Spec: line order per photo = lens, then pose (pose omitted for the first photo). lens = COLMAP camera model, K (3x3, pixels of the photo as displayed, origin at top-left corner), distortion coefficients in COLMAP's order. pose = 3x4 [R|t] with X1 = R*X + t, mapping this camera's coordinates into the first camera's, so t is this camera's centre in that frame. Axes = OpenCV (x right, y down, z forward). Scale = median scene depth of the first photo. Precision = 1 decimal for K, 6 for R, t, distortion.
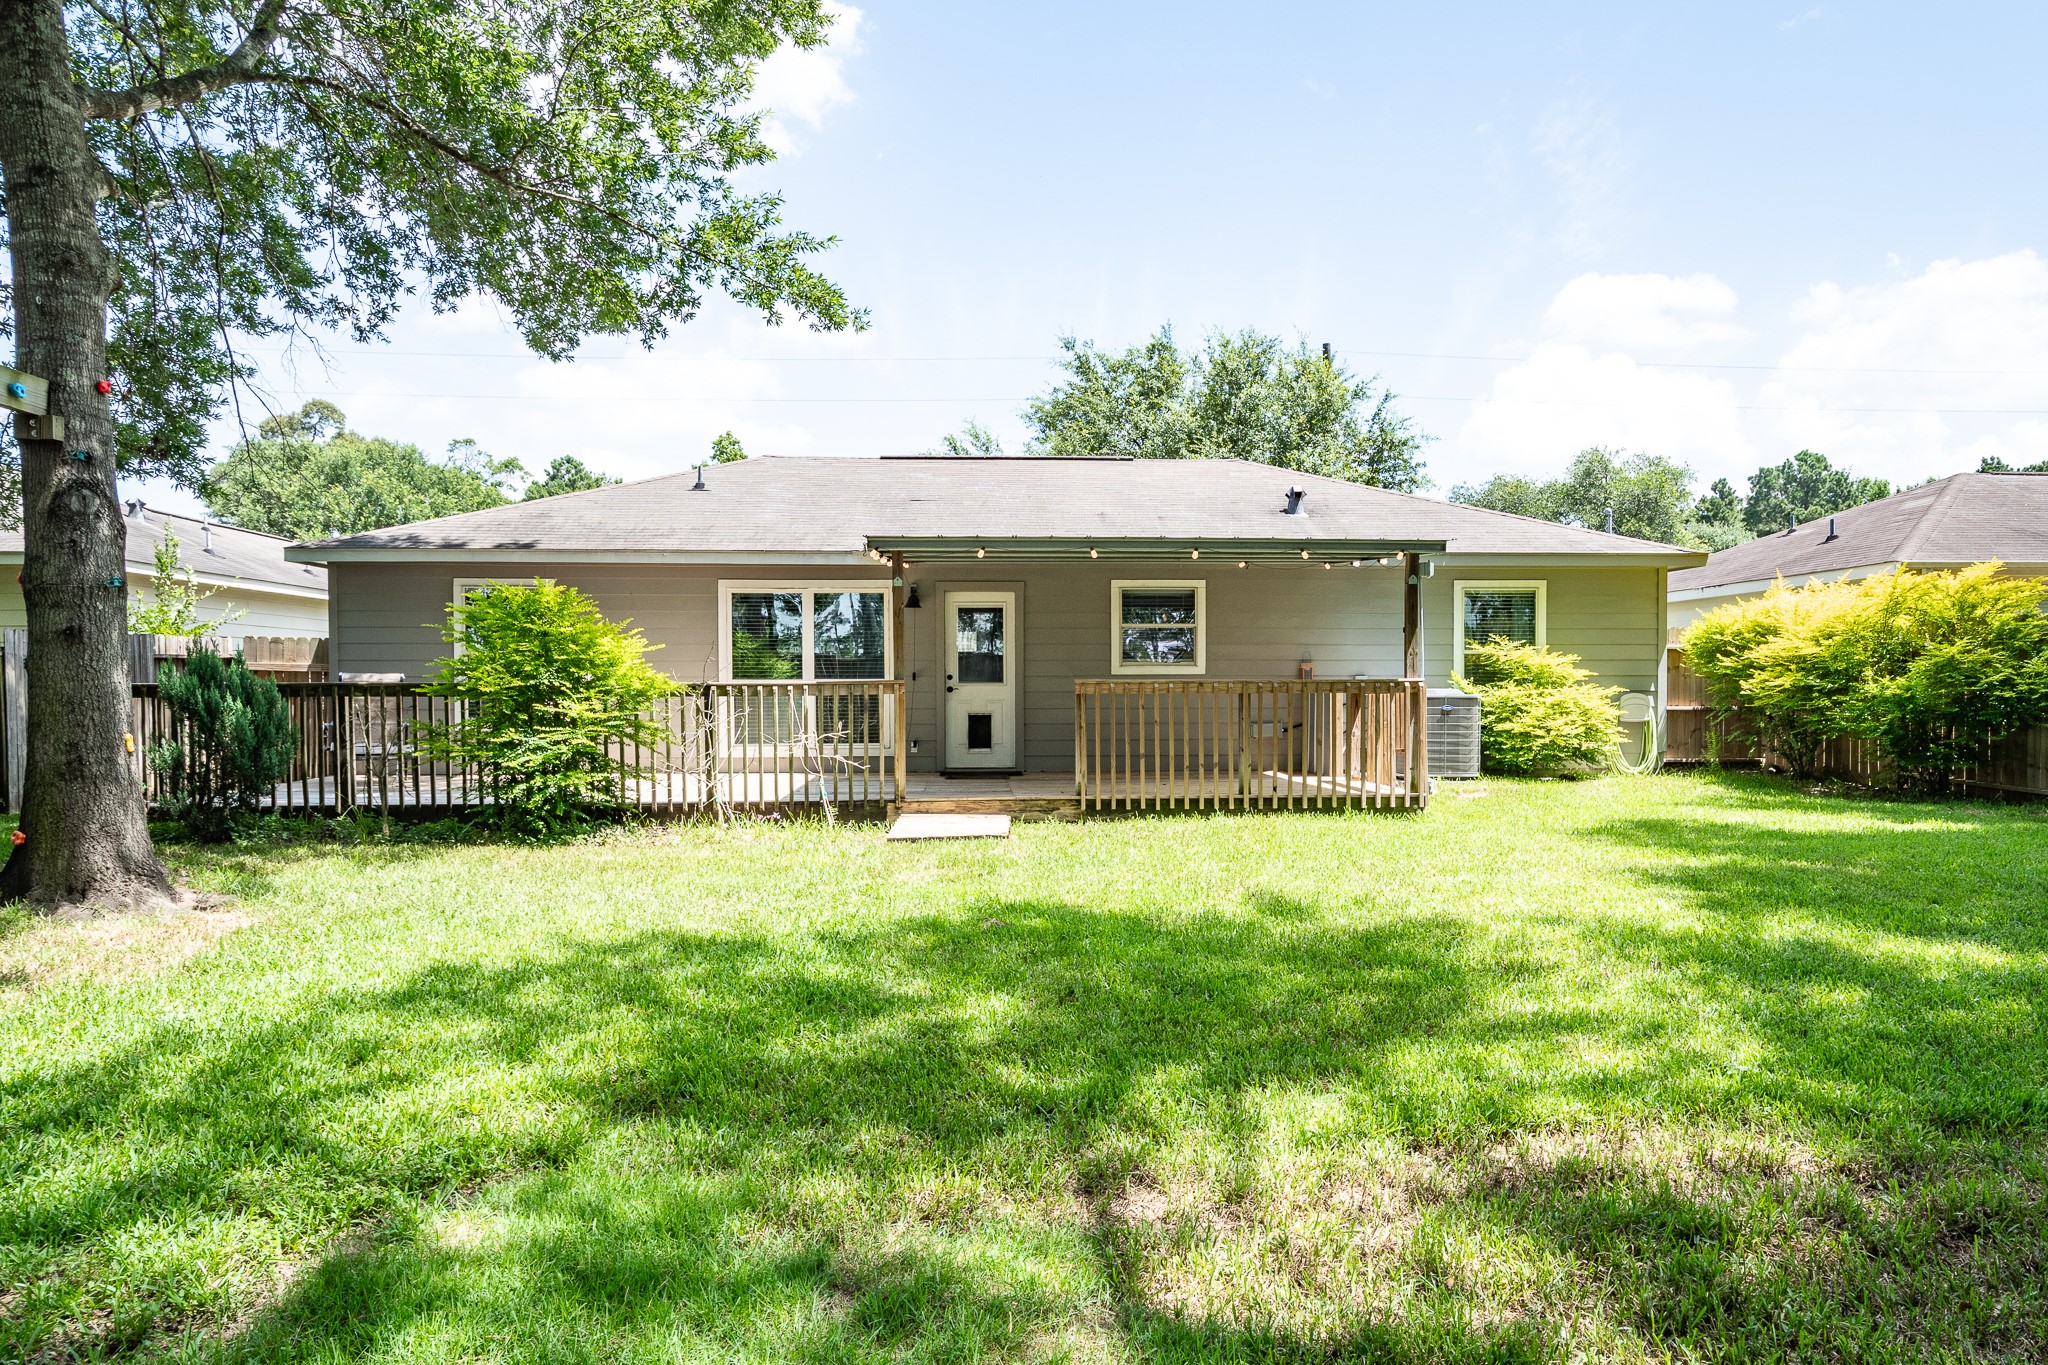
lens RADIAL K [[1278.7, 0, 1024.0], [0, 1278.7, 682.5], [0, 0, 1]] dist [0.005446, 0.000525]
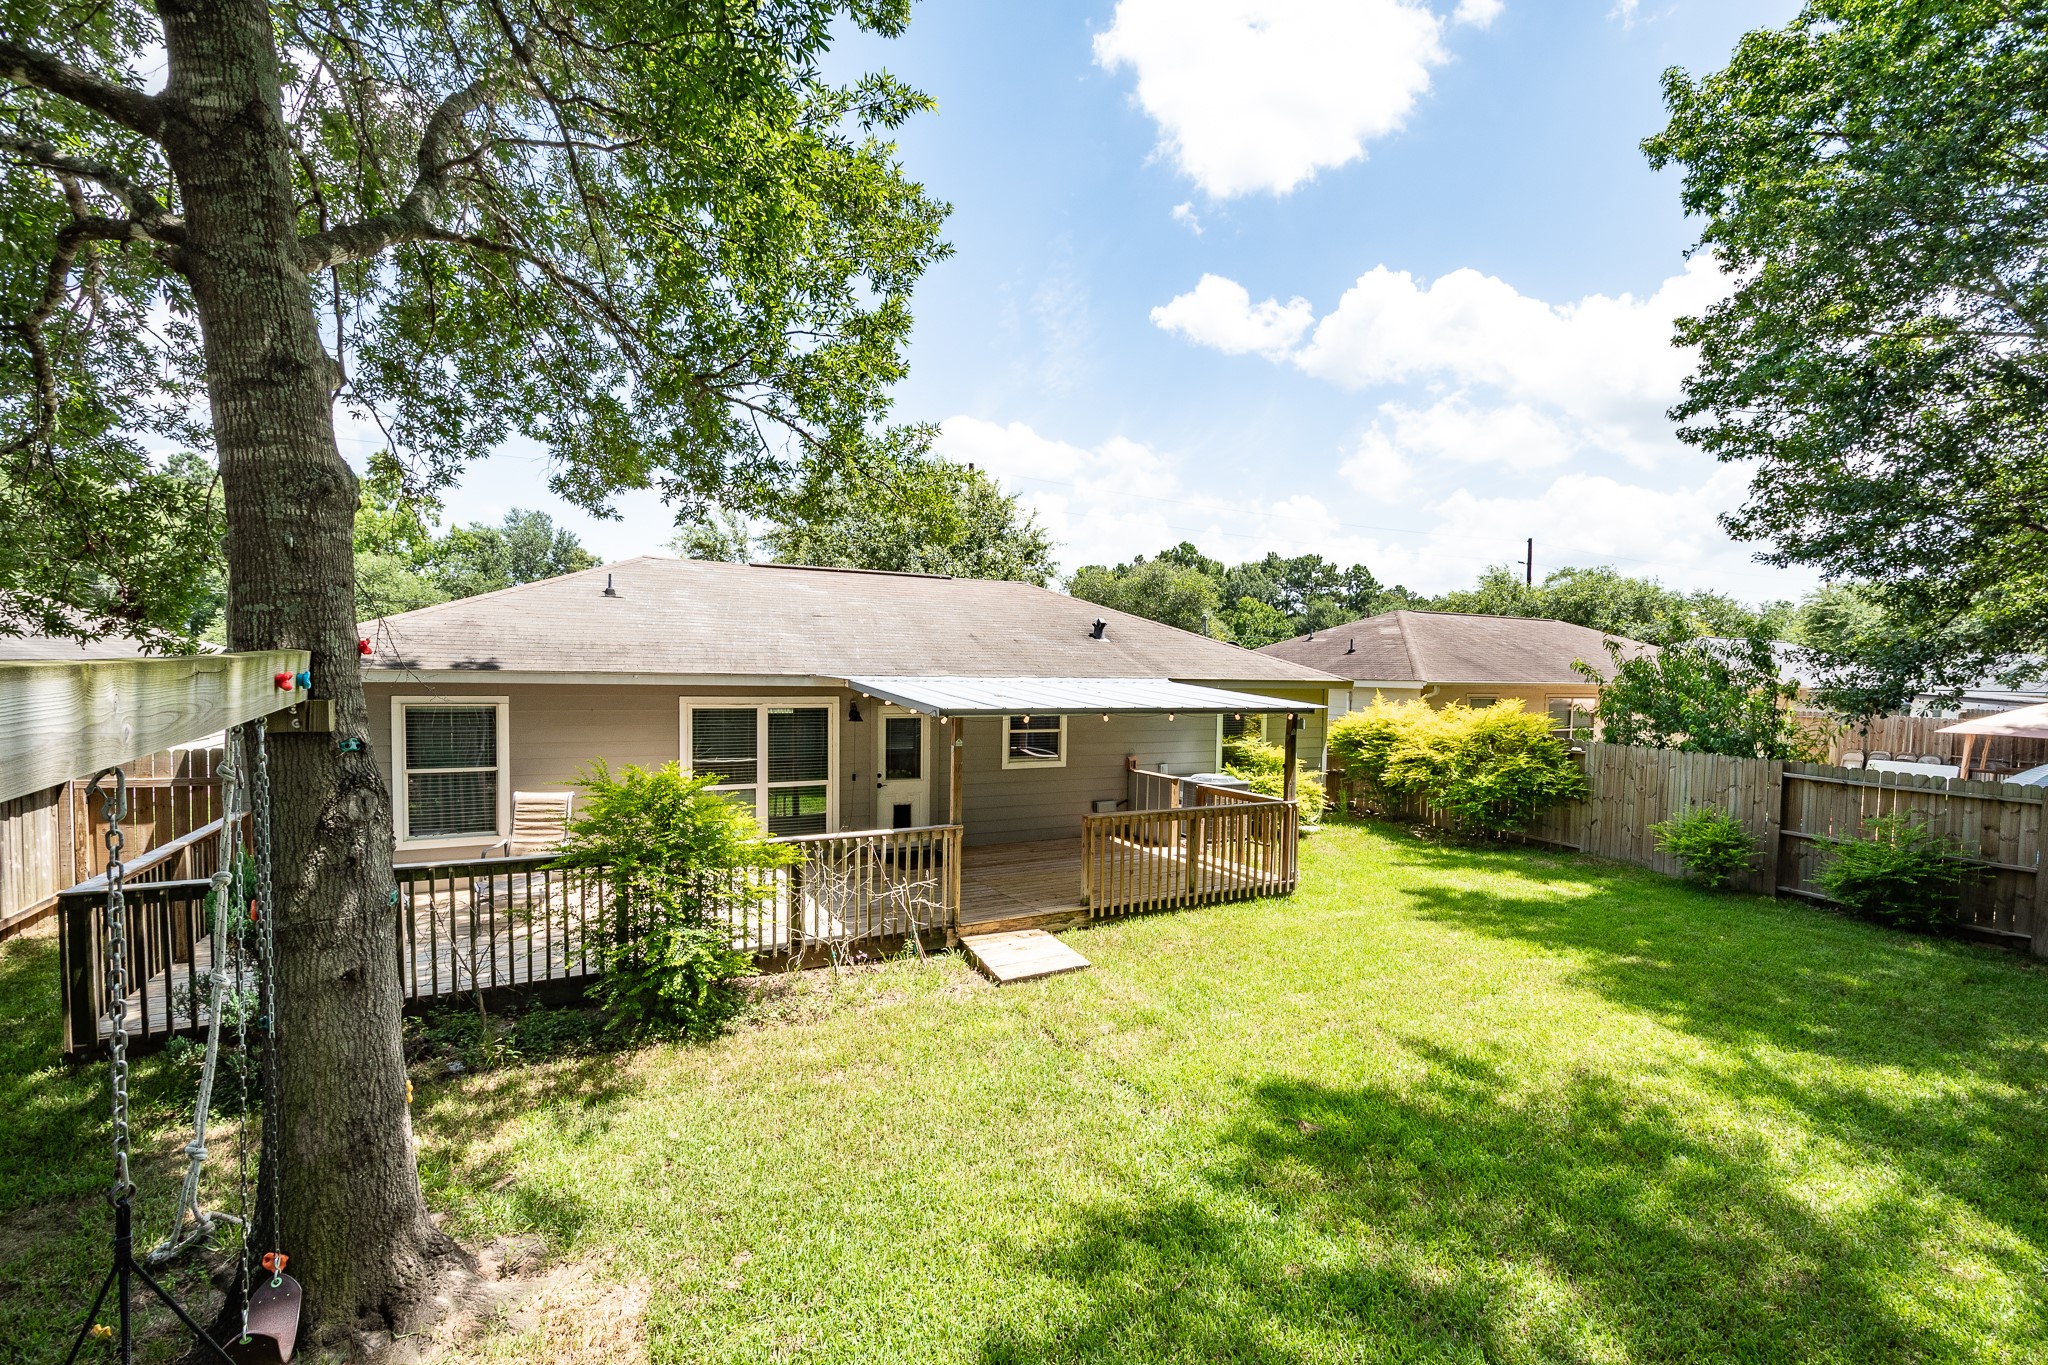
lens RADIAL K [[900.9, 0, 1024.0], [0, 900.9, 682.5], [0, 0, 1]] dist [-0.000348, 0.000332]
pose [[0.902106, 0.005852, 0.431476, -0.323641], [-0.019956, 0.999404, 0.028168, -0.127304], [-0.431054, -0.034021, 0.901685, 0.180260]]
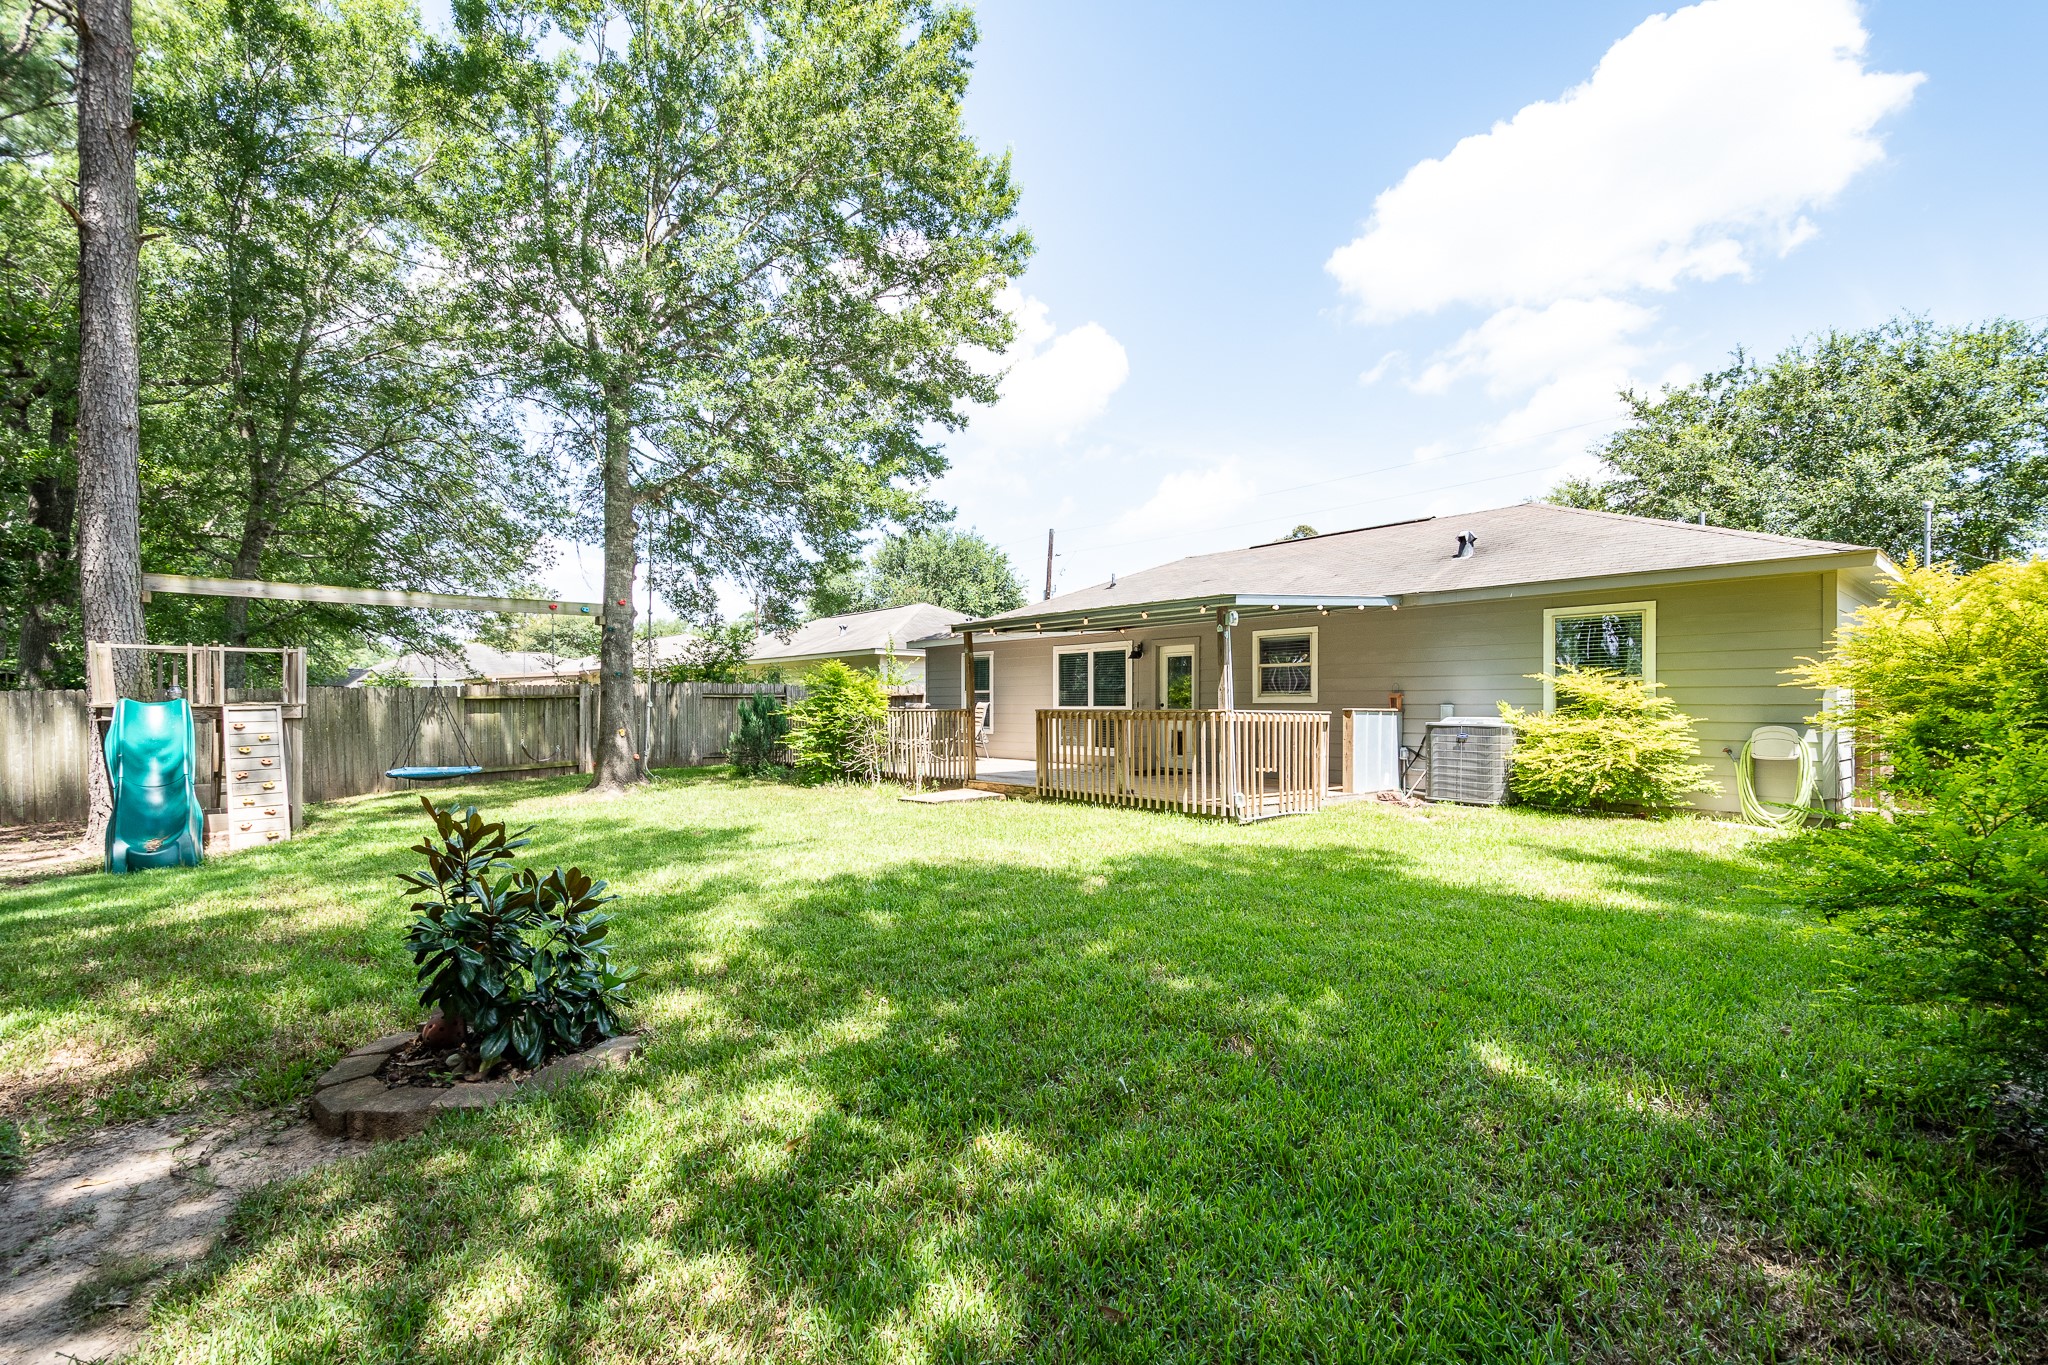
lens RADIAL K [[870.6, 0, 1024.0], [0, 870.6, 682.5], [0, 0, 1]] dist [-0.000414, 0.000040]
pose [[0.599555, -0.014645, -0.800200, 0.674258], [0.001284, 0.999849, -0.017337, -0.013794], [0.800333, 0.009367, 0.599483, 0.299852]]
